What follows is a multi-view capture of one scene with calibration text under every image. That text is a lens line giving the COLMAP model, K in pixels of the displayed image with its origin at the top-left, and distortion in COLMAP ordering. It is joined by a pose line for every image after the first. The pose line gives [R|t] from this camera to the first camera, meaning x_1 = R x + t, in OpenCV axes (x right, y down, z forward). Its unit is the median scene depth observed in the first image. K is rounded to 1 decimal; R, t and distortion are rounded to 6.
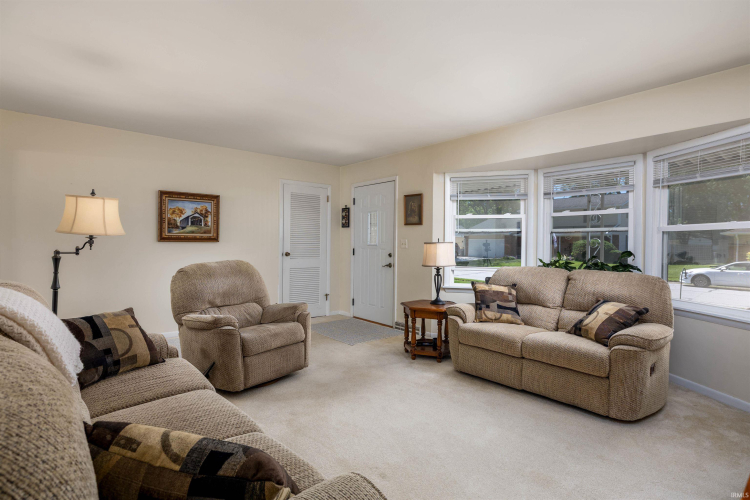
lens RADIAL K [[379.5, 0, 376.5], [0, 379.5, 248.7], [0, 0, 1]] dist [0.002600, 0.000457]
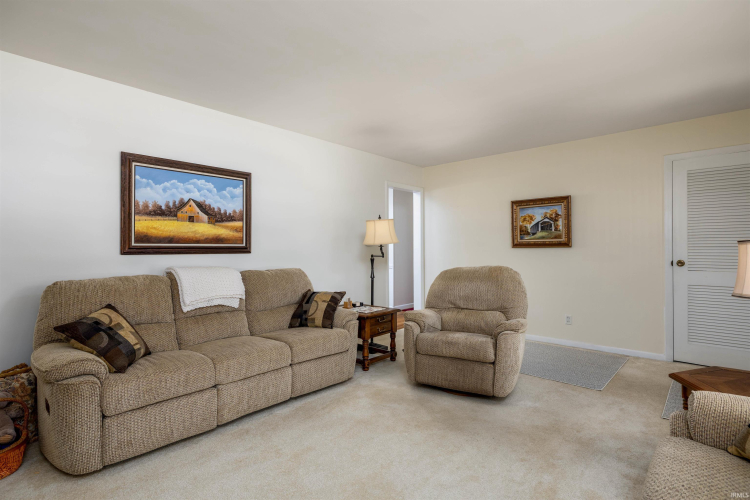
lens RADIAL K [[379.5, 0, 375.3], [0, 379.5, 248.3], [0, 0, 1]] dist [0.002600, 0.000457]
pose [[0.126174, -0.012946, -0.991924, 0.449755], [-0.005457, 0.999891, -0.013744, -0.000247], [0.991993, 0.007147, 0.126090, 0.461255]]
